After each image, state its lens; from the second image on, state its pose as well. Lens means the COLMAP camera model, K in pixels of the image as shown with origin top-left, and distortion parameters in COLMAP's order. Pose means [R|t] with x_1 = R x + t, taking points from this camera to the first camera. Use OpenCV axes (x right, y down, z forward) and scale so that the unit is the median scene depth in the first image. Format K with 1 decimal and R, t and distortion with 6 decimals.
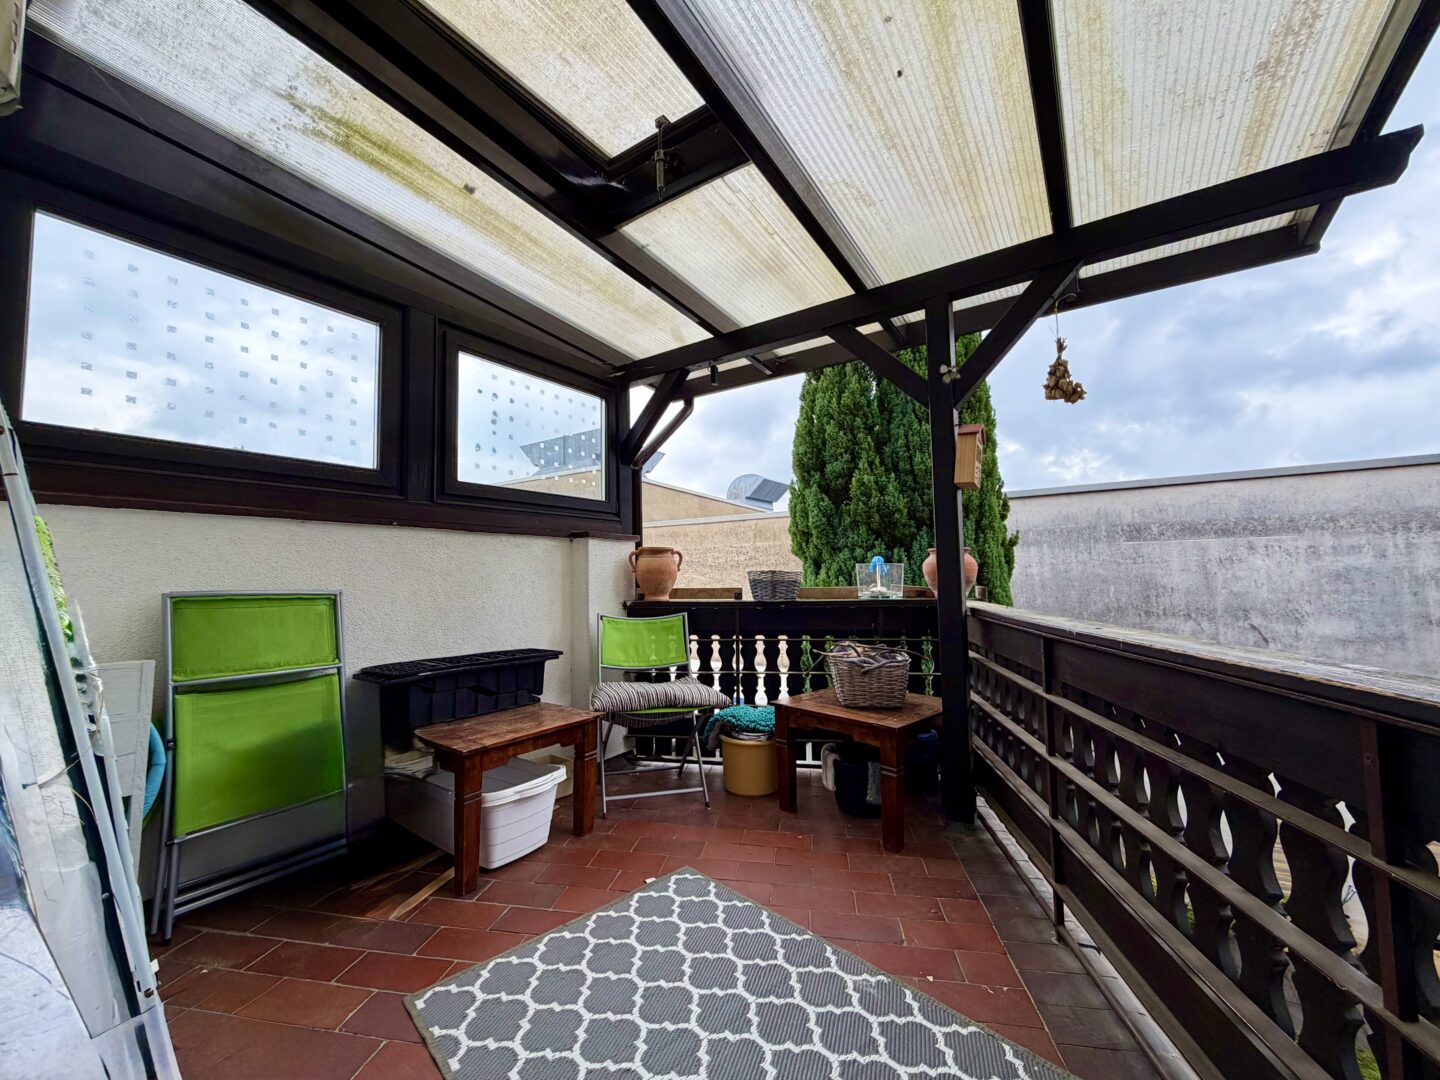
lens RADIAL K [[579.6, 0, 714.1], [0, 579.6, 541.4], [0, 0, 1]] dist [-0.002749, -0.000234]
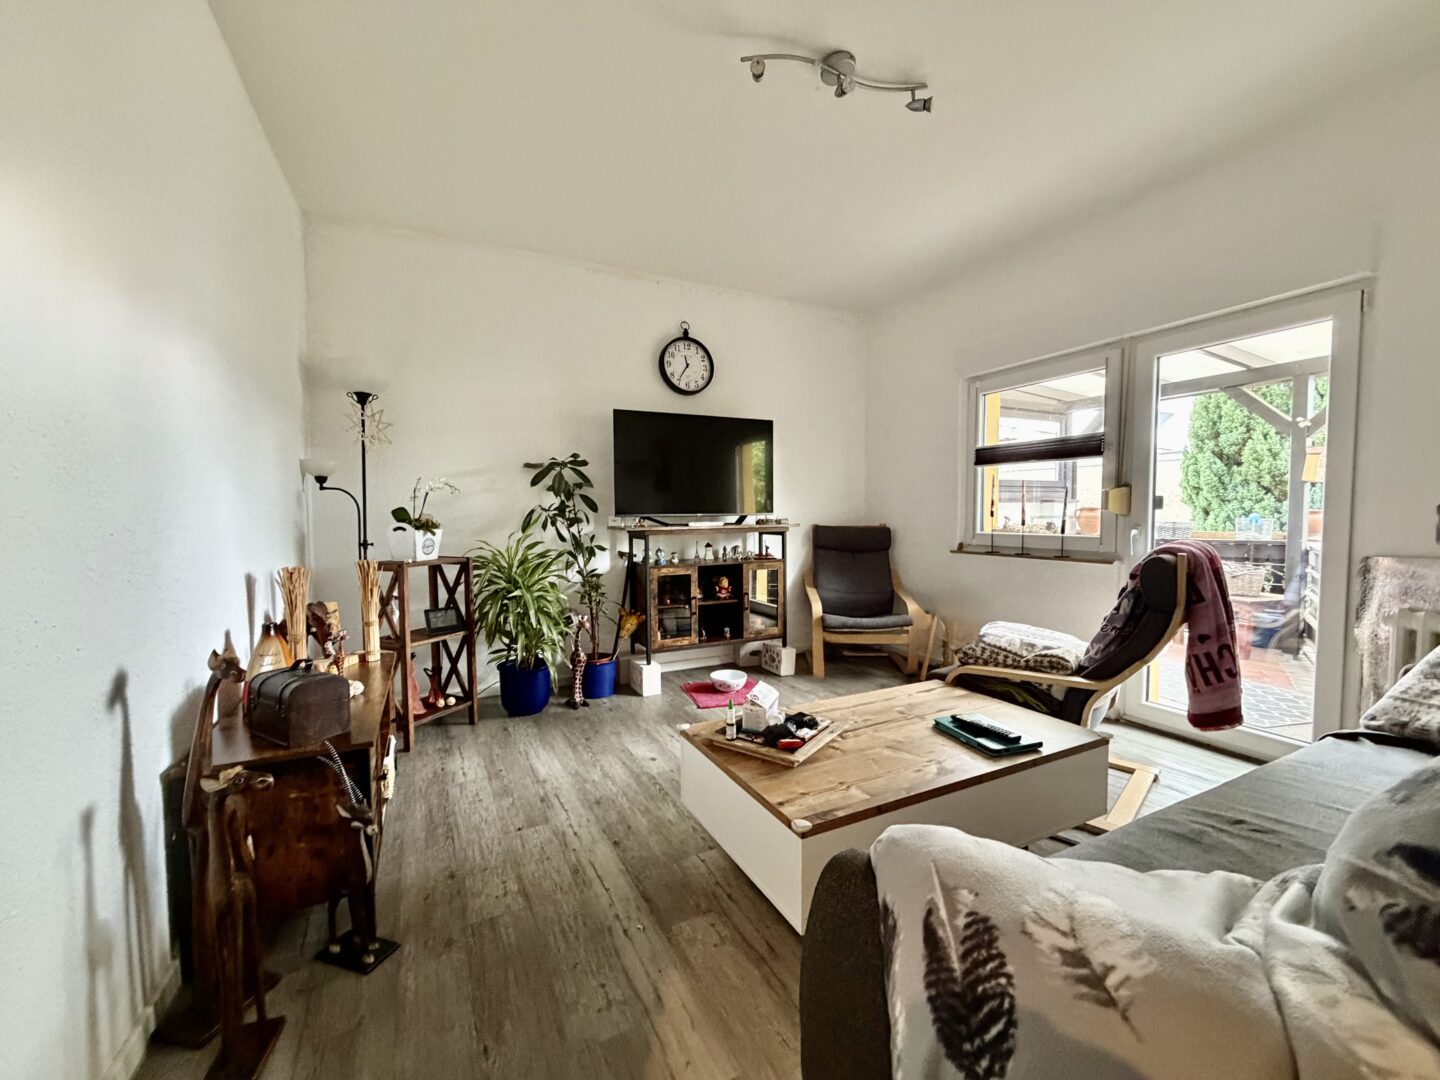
lens RADIAL K [[579.6, 0, 722.3], [0, 579.6, 543.4], [0, 0, 1]] dist [-0.002749, -0.000234]
pose [[0.871031, 0.038119, -0.489747, -0.137371], [0.021287, 0.993119, 0.115157, -0.066936], [0.490767, -0.110731, 0.864226, -0.704713]]
